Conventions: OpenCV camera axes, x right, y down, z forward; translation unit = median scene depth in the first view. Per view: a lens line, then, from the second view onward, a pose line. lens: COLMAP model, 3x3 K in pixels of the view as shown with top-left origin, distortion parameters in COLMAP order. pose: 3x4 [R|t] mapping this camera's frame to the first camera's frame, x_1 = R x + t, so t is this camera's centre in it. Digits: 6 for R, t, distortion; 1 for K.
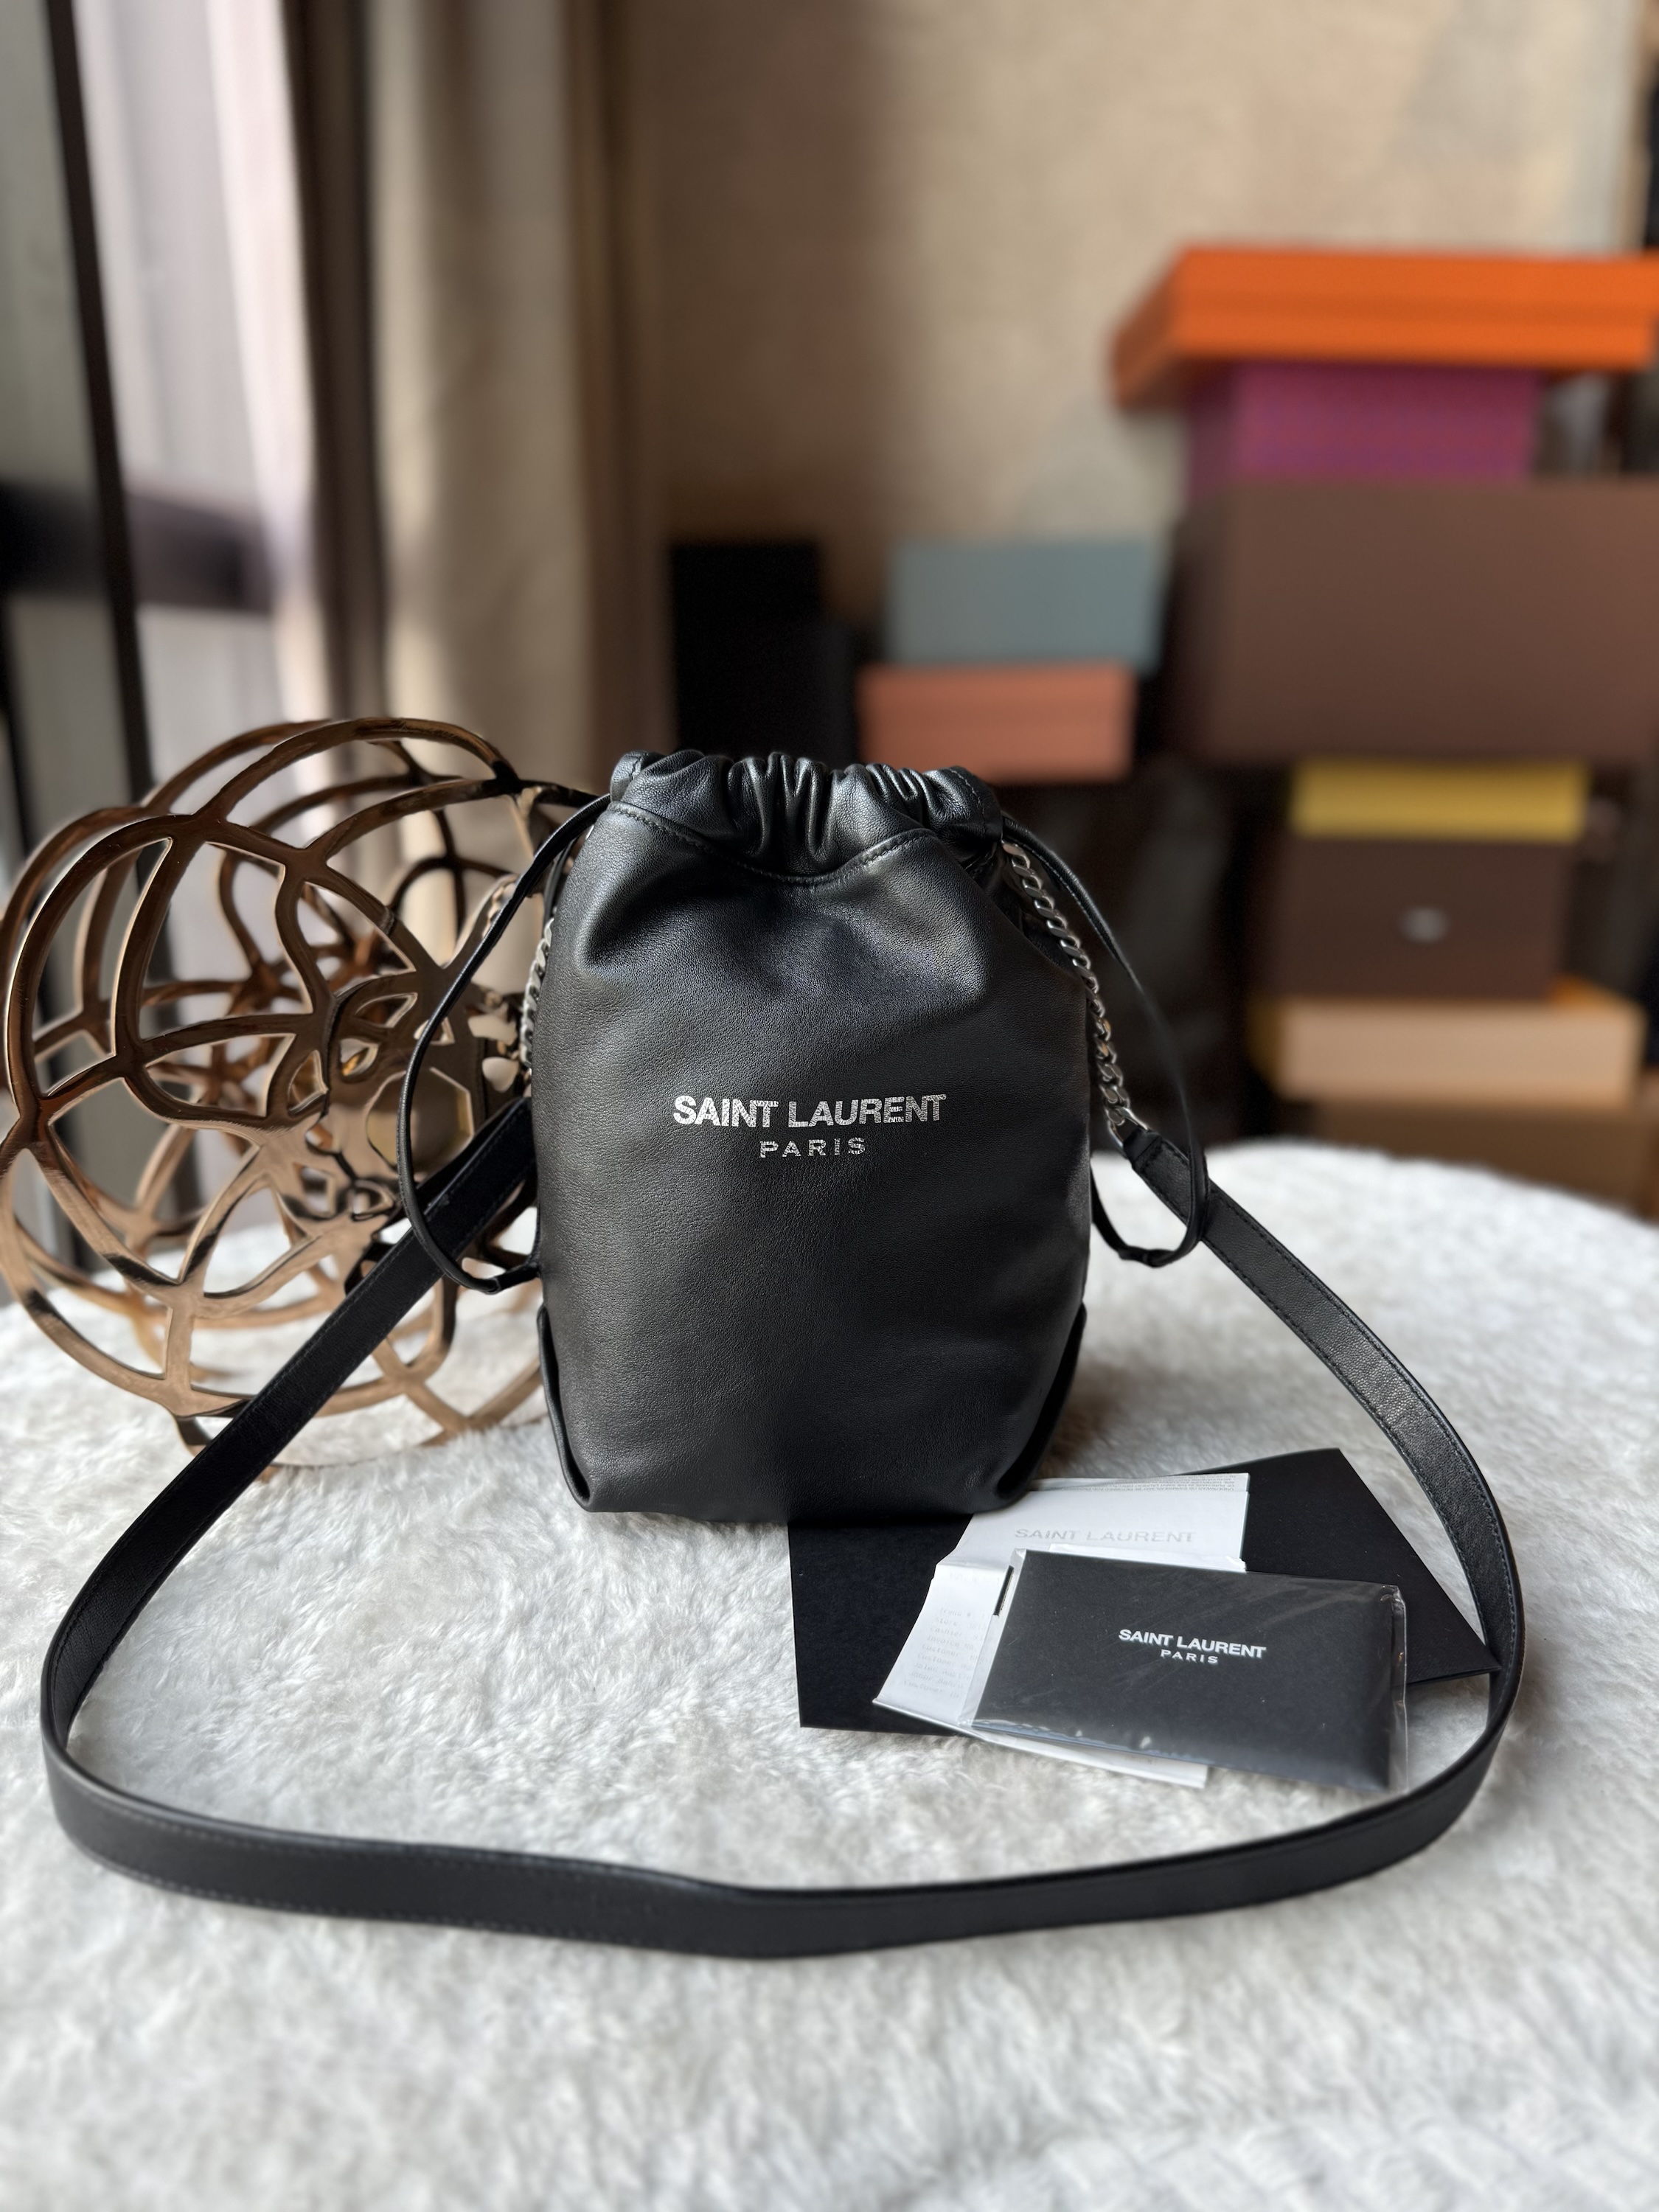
lens RADIAL K [[1648.6, 0, 825.4], [0, 1648.6, 1067.9], [0, 0, 1]] dist [-0.015877, -0.005651]
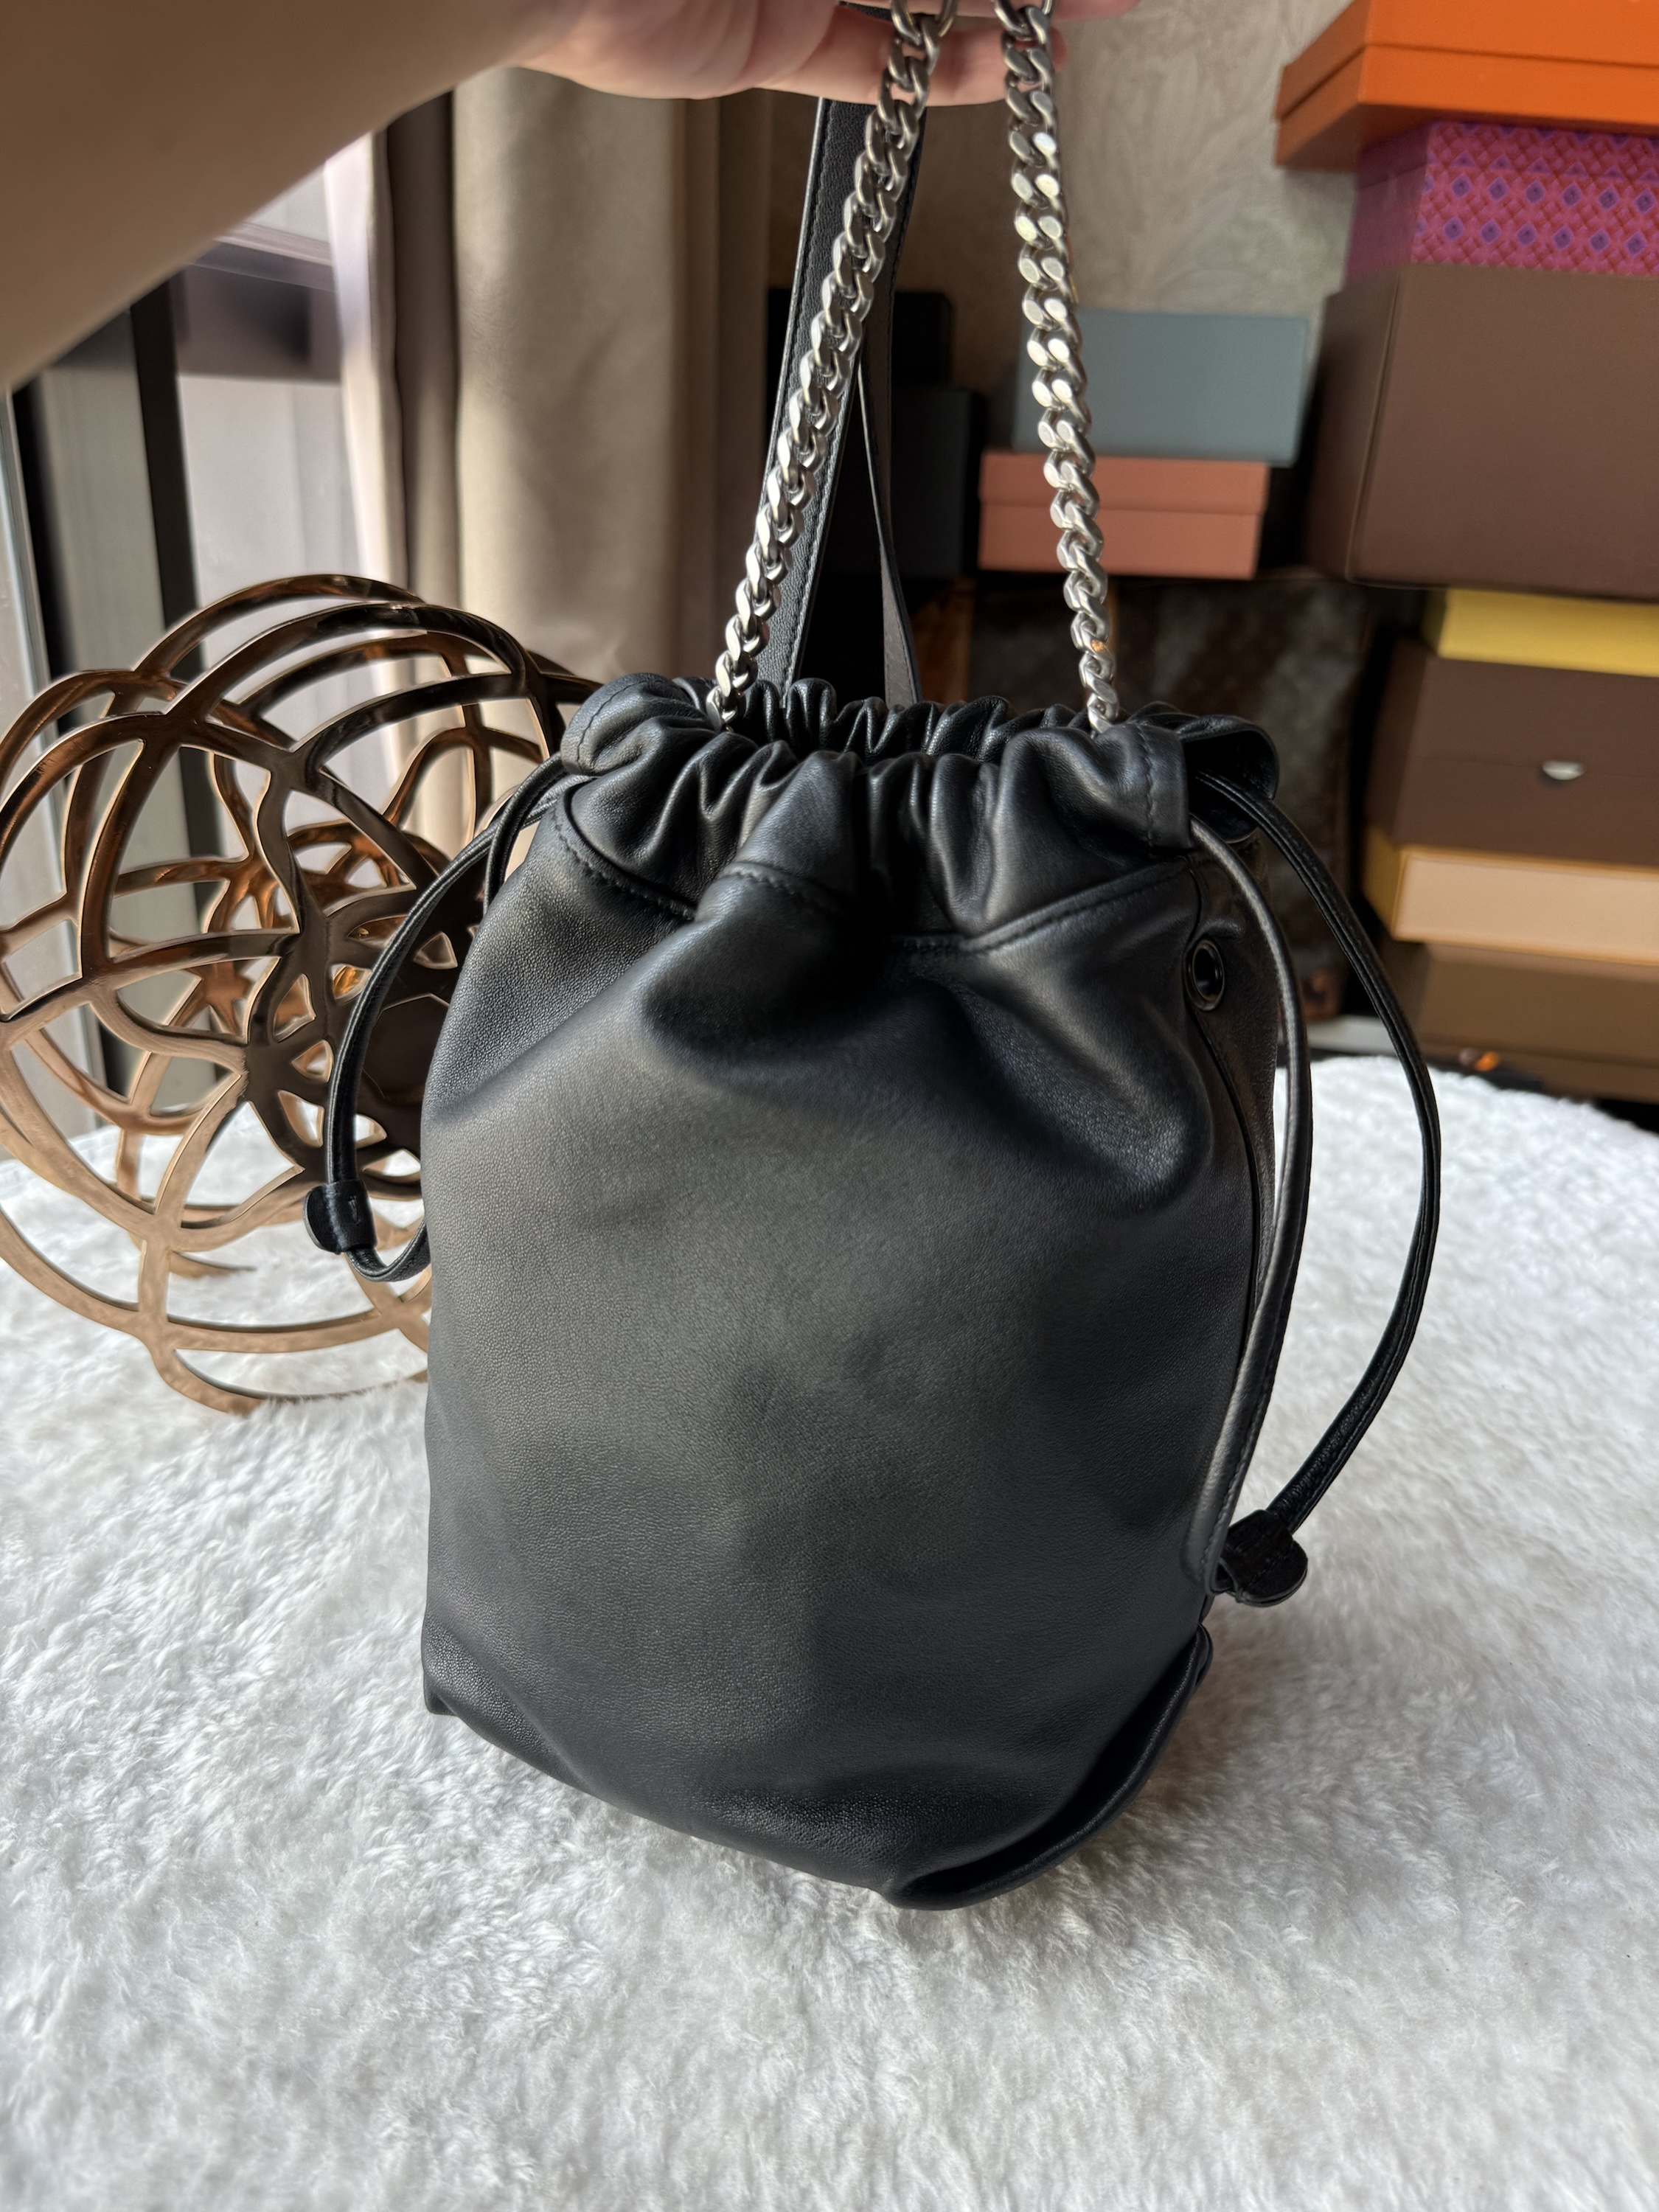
lens RADIAL K [[1648.6, 0, 825.4], [0, 1648.6, 1067.9], [0, 0, 1]] dist [-0.015877, -0.005651]
pose [[0.996197, 0.071436, -0.049874, 0.032667], [-0.062923, 0.985869, 0.155252, -0.138682], [0.060260, -0.151523, 0.986615, 0.130839]]
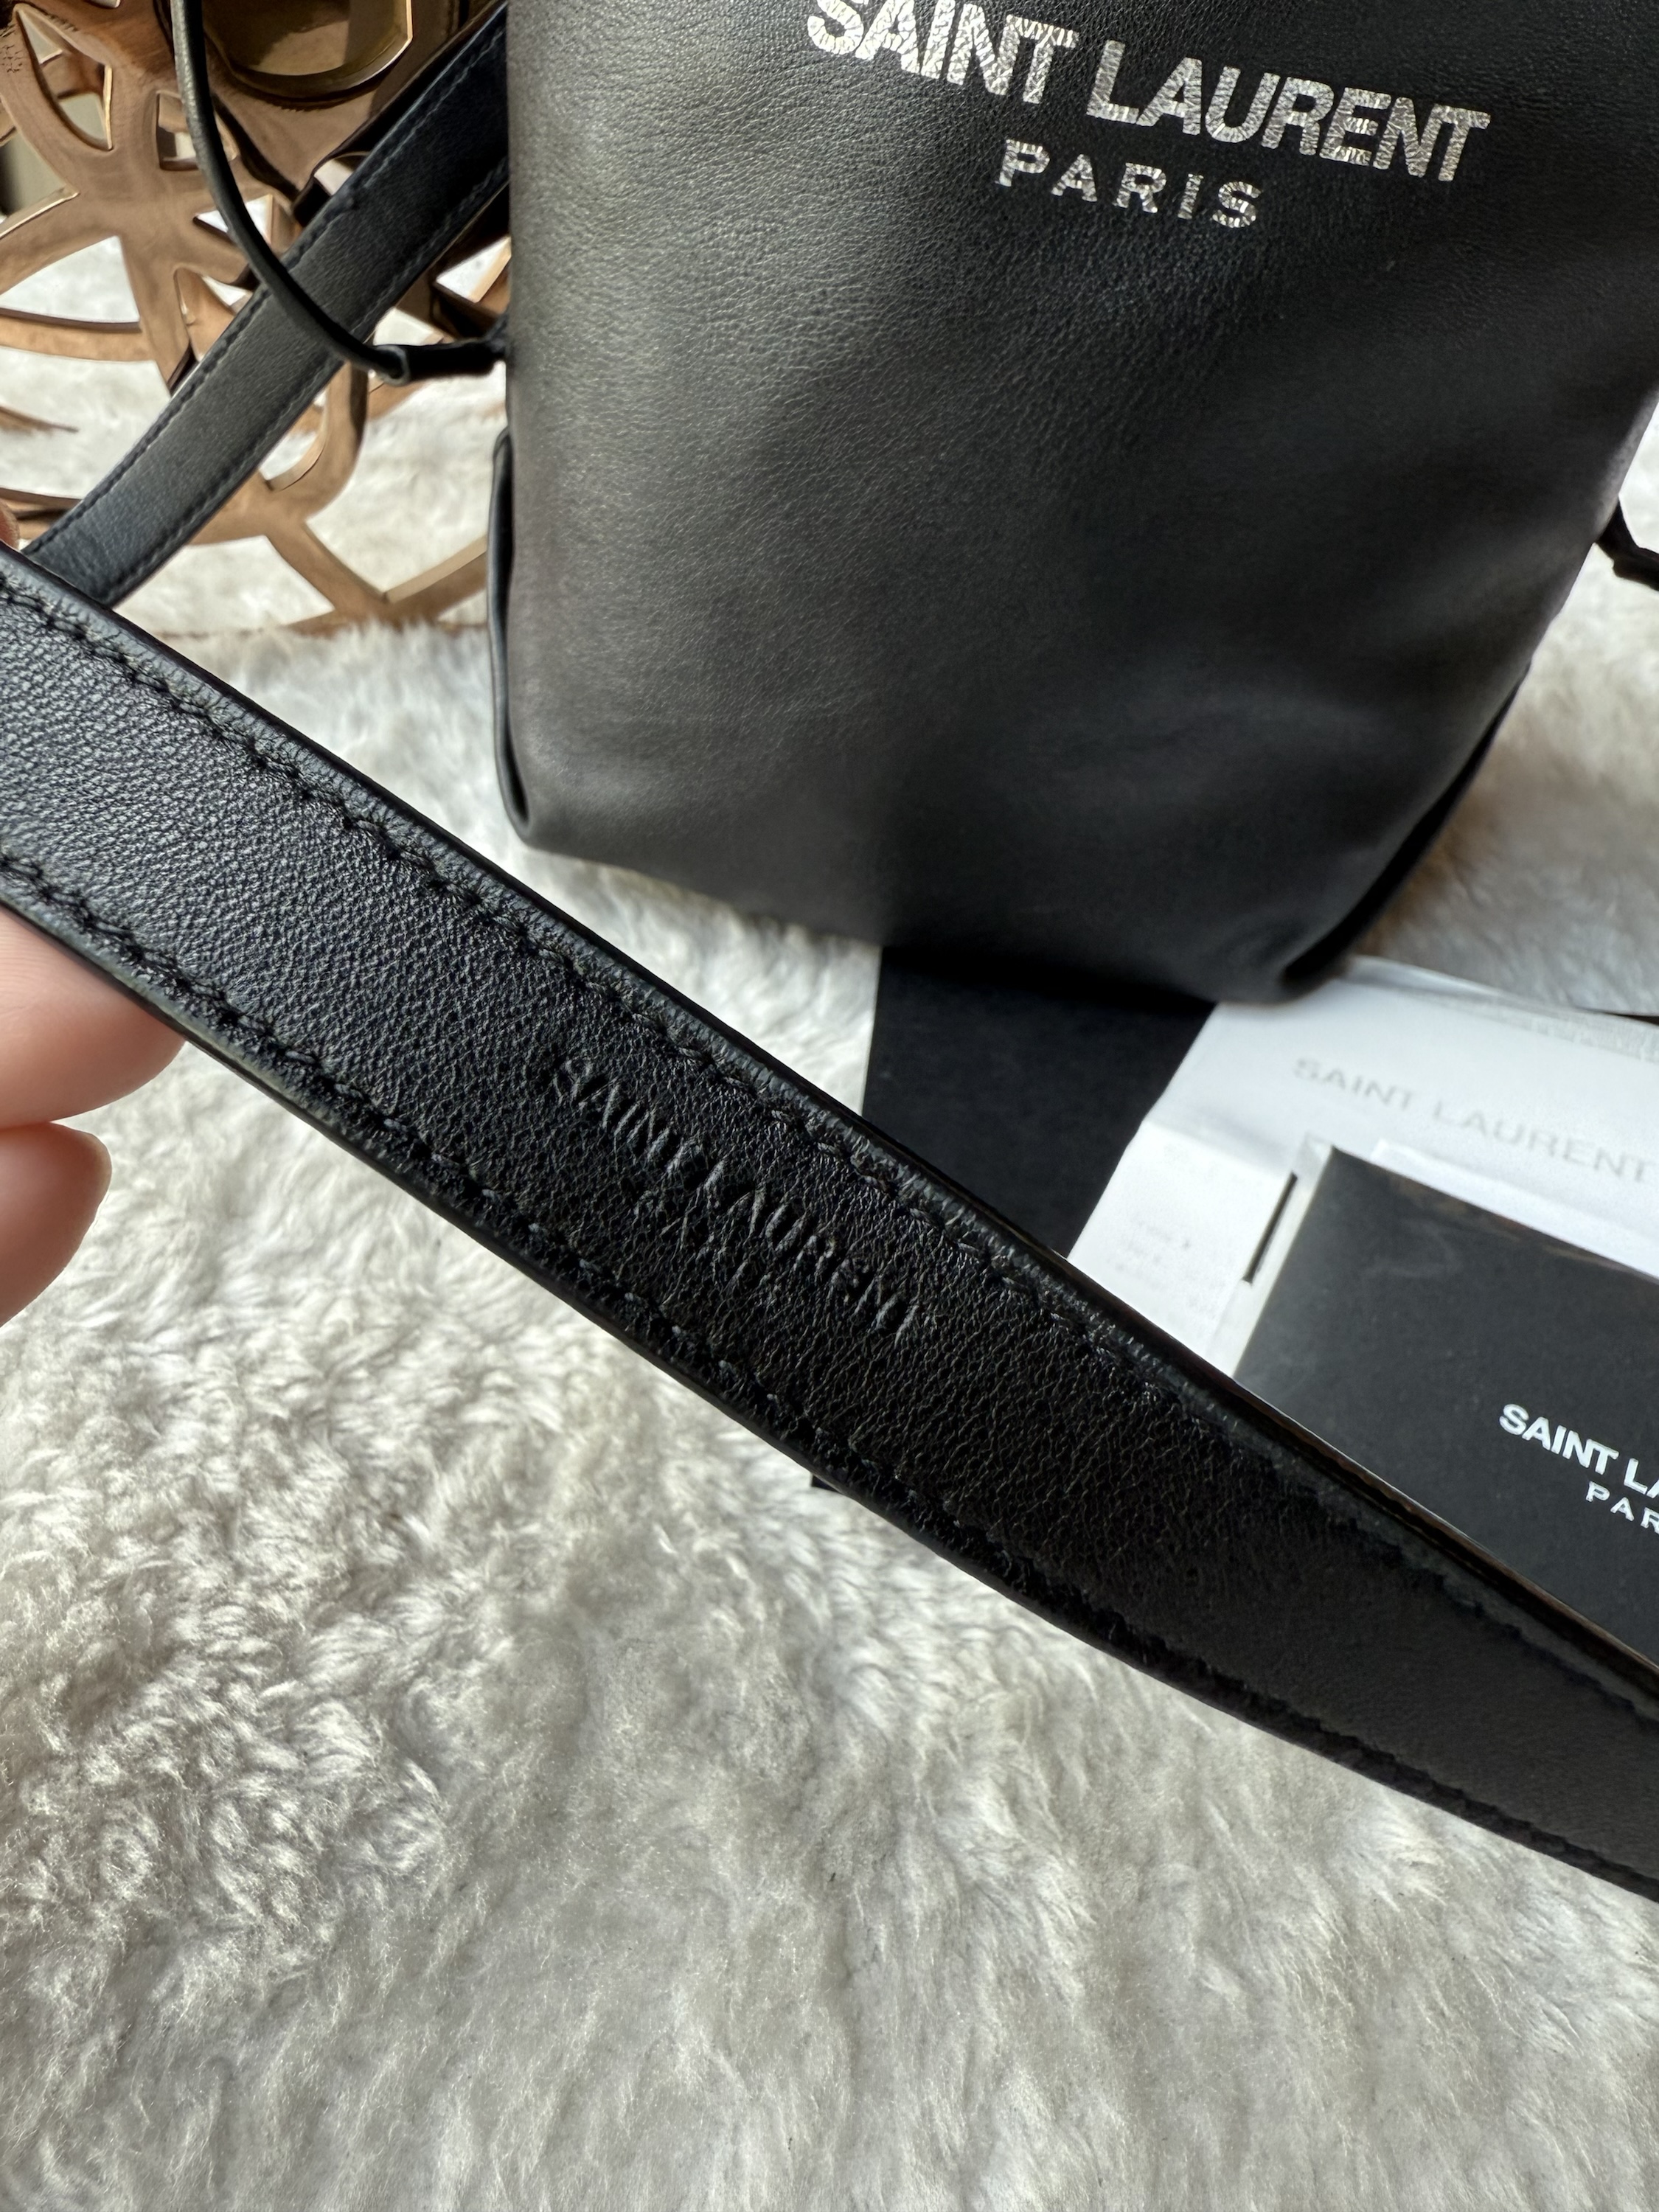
lens RADIAL K [[1612.2, 0, 838.4], [0, 1612.2, 958.4], [0, 0, 1]] dist [-0.002732, 0.012376]
pose [[0.974940, 0.221629, -0.019316, -0.029301], [-0.190148, 0.875222, 0.444780, 0.054617], [0.115482, -0.429961, 0.895431, 0.588029]]
